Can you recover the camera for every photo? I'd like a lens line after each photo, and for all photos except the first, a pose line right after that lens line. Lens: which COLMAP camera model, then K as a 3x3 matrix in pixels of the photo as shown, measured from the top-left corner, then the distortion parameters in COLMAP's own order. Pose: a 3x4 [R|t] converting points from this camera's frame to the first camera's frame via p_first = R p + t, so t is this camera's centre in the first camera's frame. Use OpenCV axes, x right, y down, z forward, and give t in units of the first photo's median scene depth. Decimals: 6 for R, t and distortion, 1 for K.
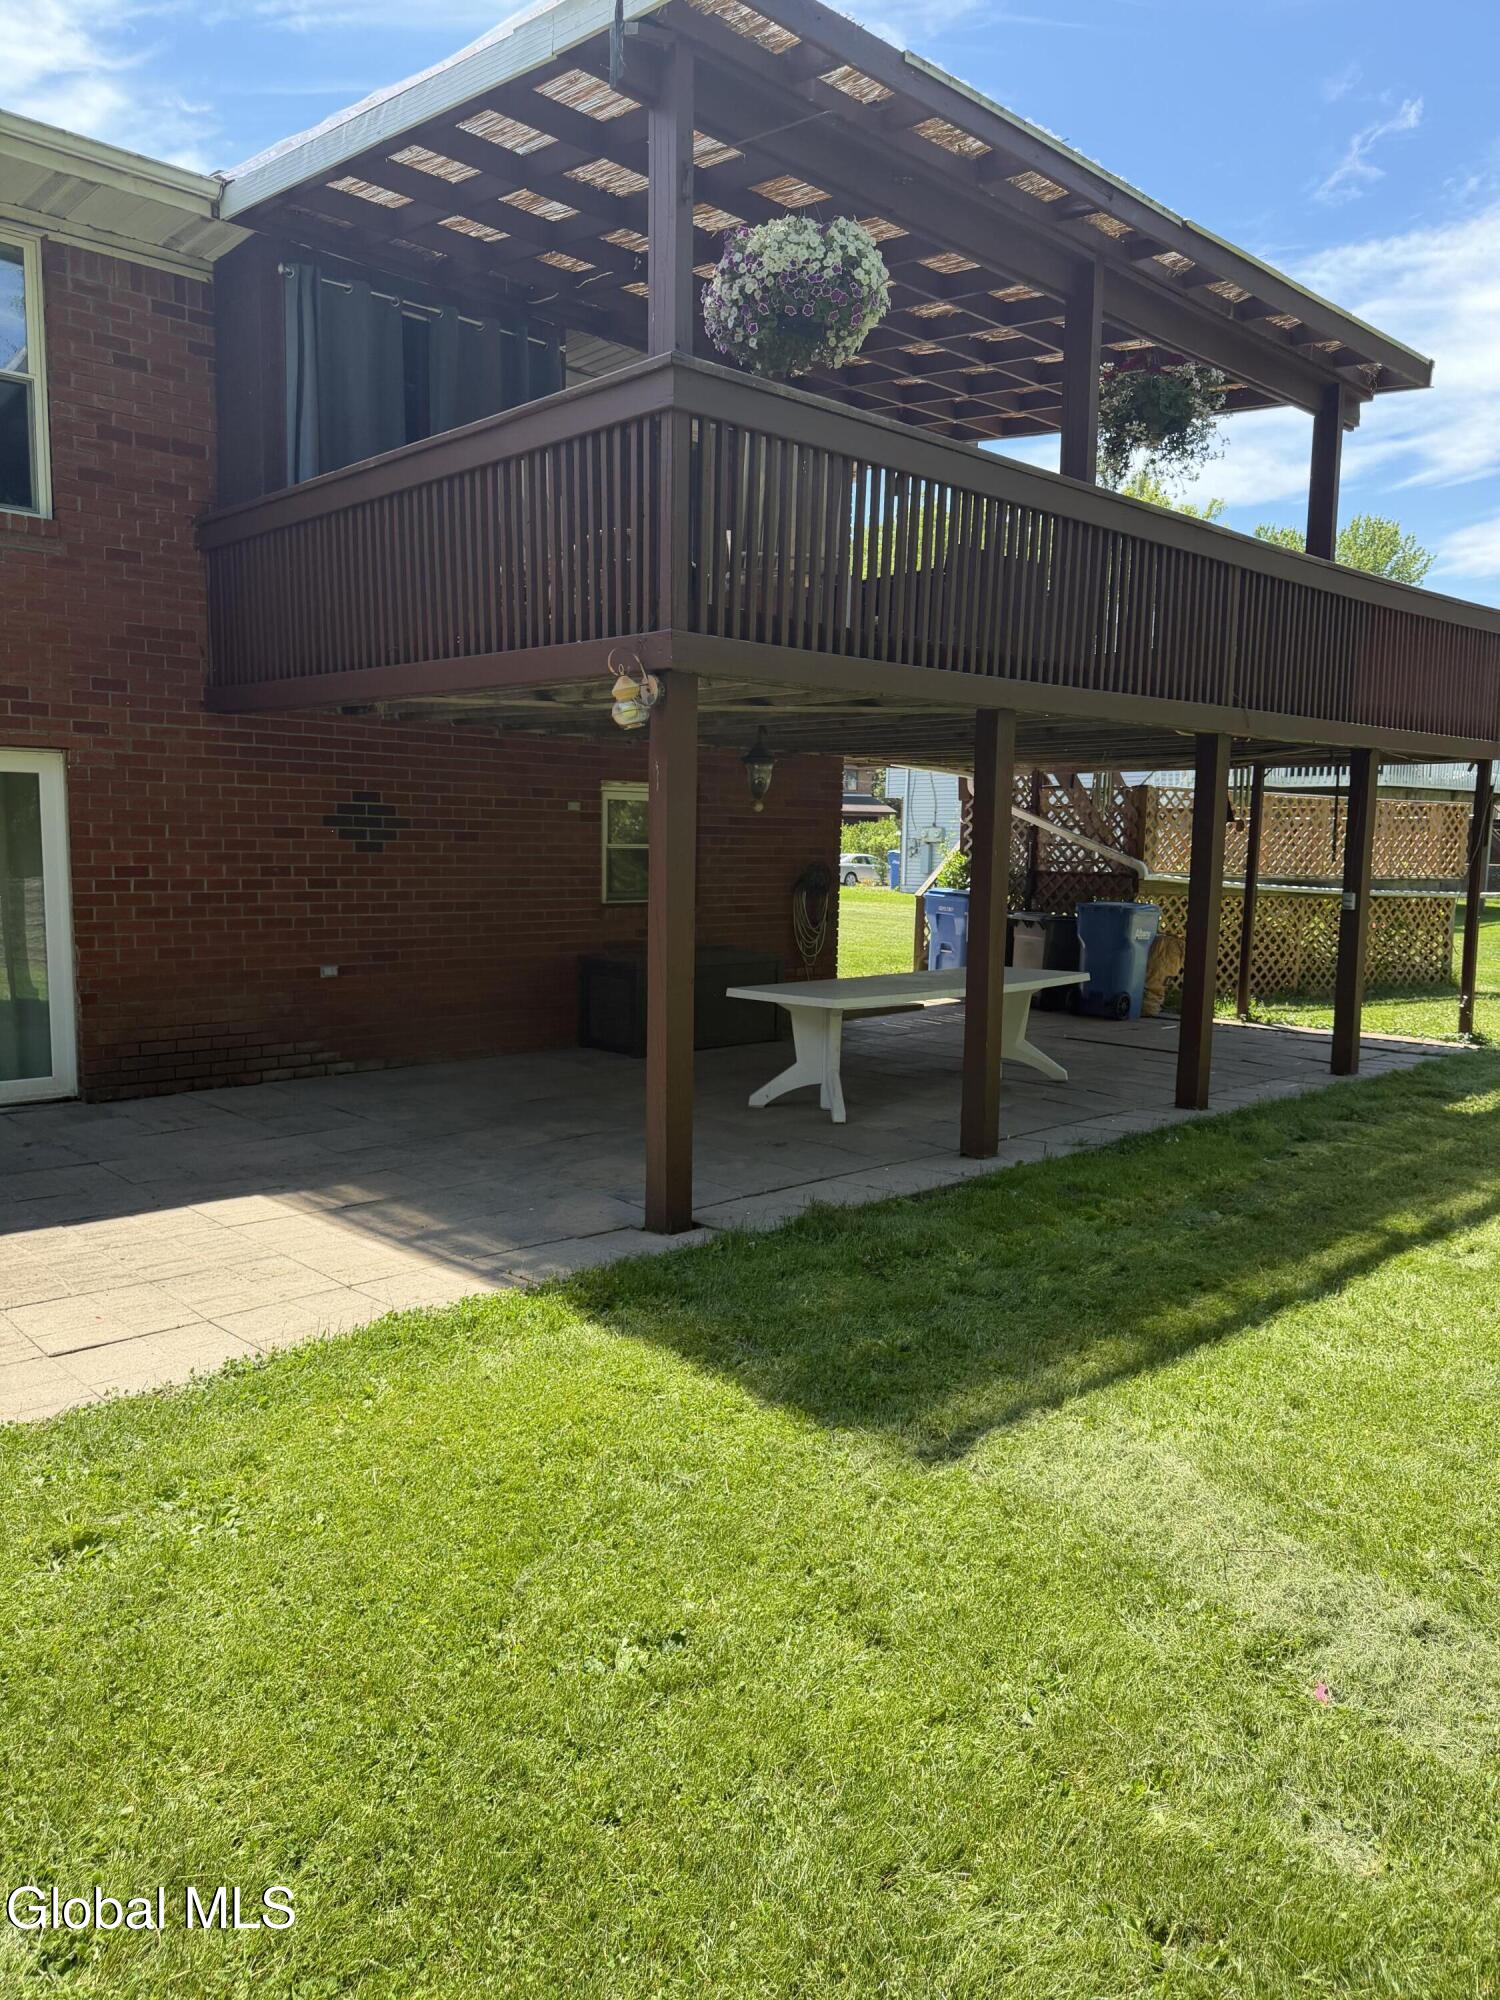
lens RADIAL K [[1431.1, 0, 747.6], [0, 1431.1, 906.1], [0, 0, 1]] dist [0.044818, -0.071694]
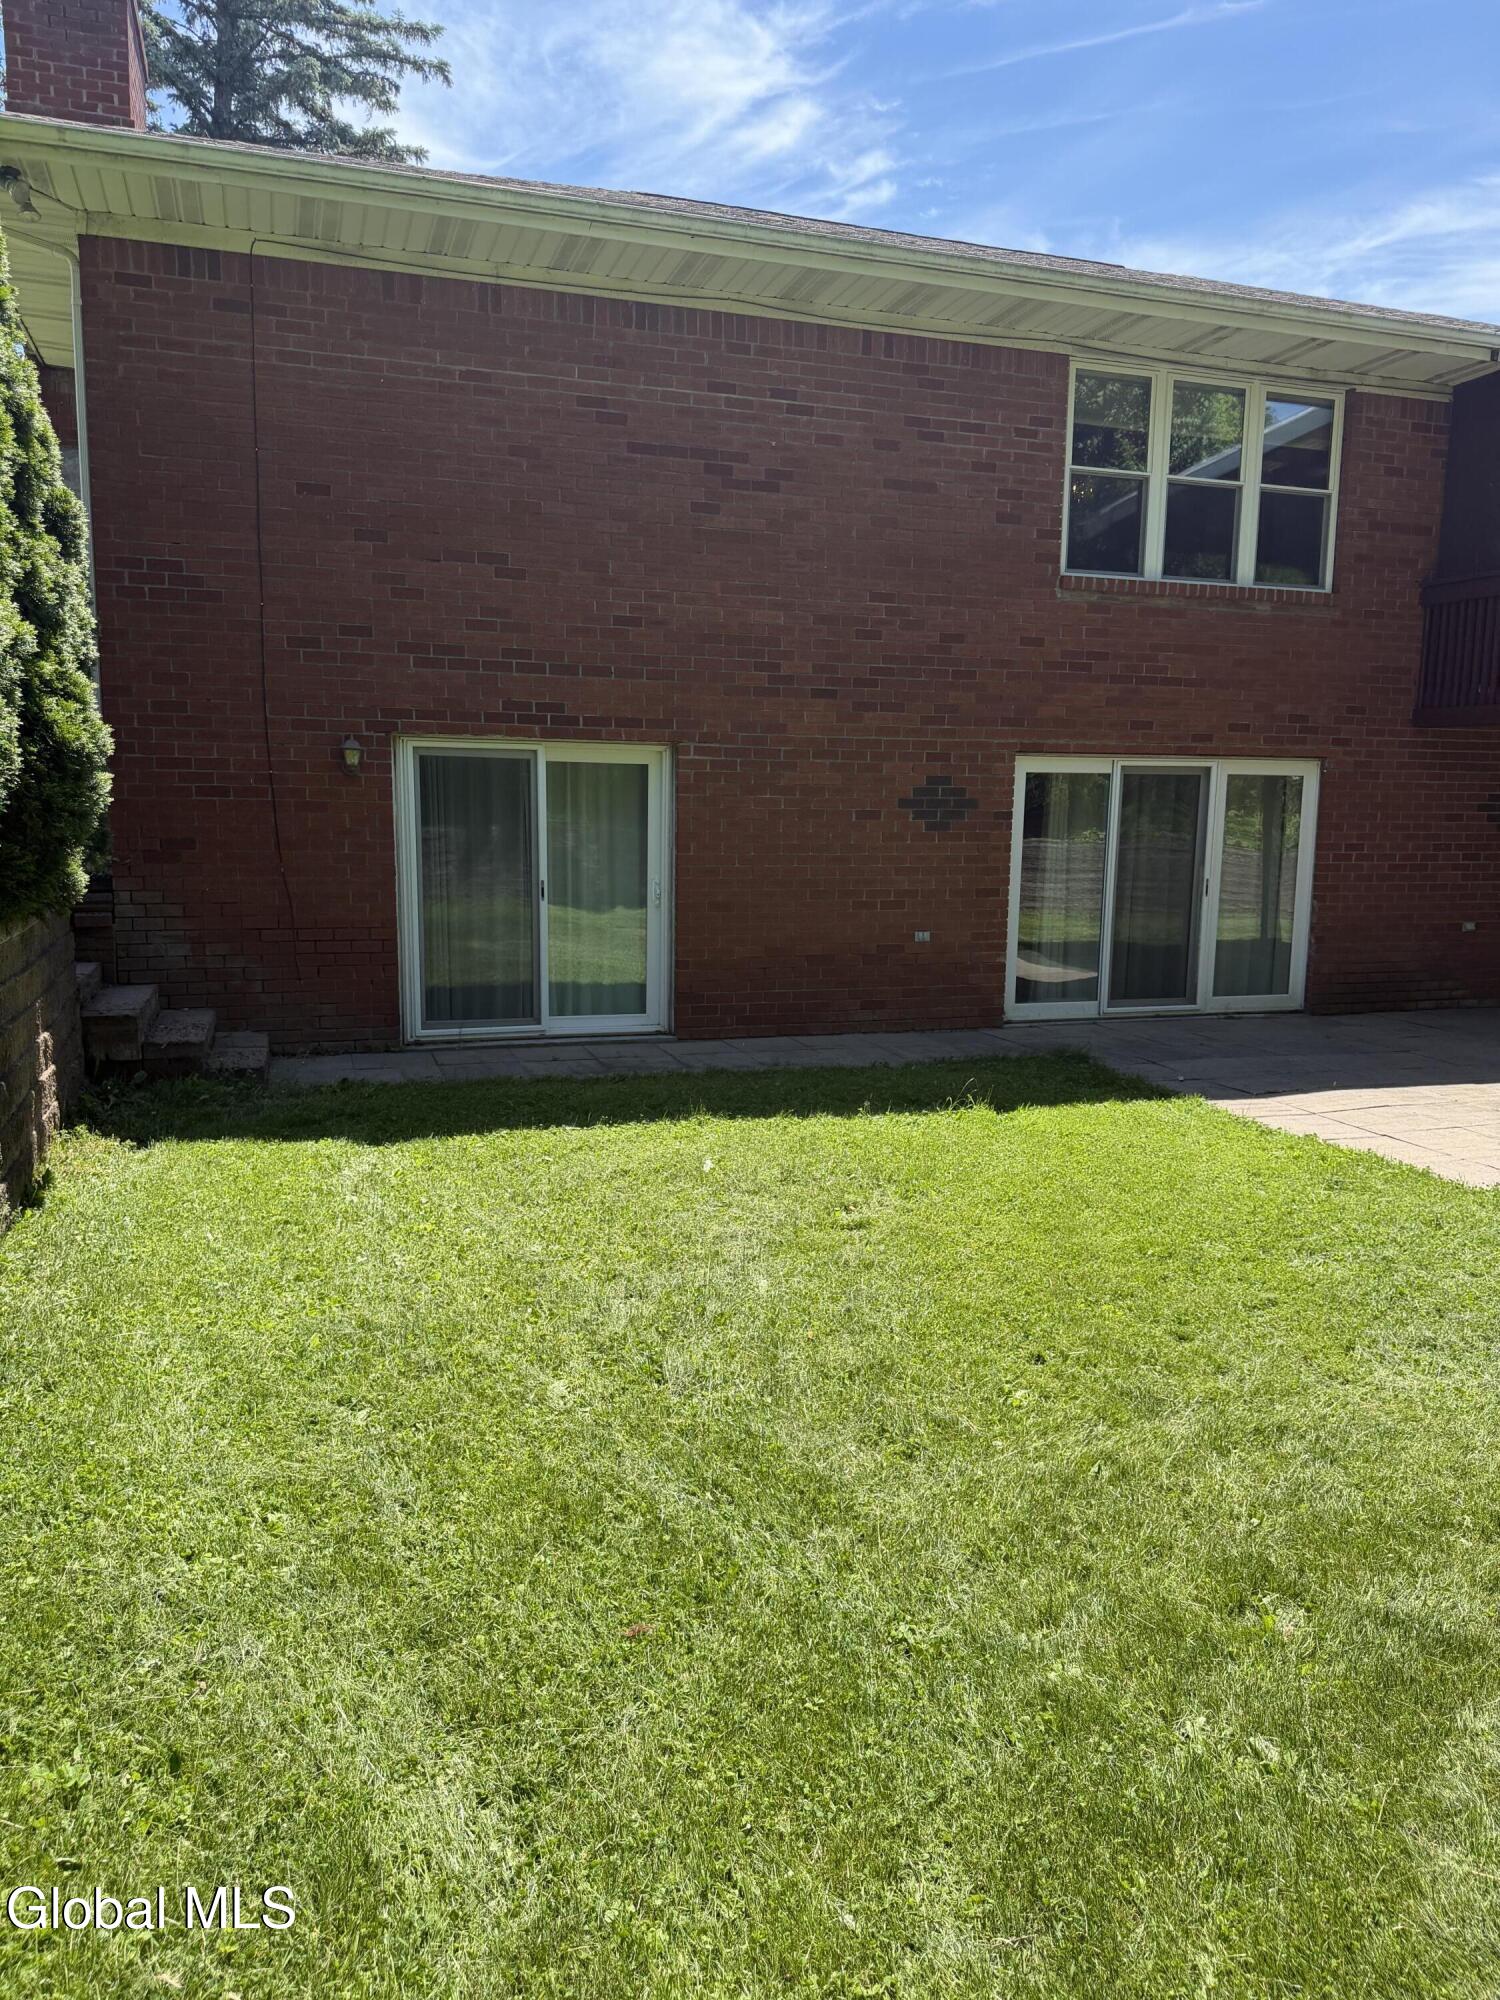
lens RADIAL K [[1436.4, 0, 741.1], [0, 1436.4, 938.3], [0, 0, 1]] dist [0.051443, -0.076538]
pose [[0.905028, 0.037386, -0.423705, -0.338511], [-0.019371, 0.998719, 0.046747, 0.008575], [0.424910, -0.034100, 0.904593, -0.442223]]
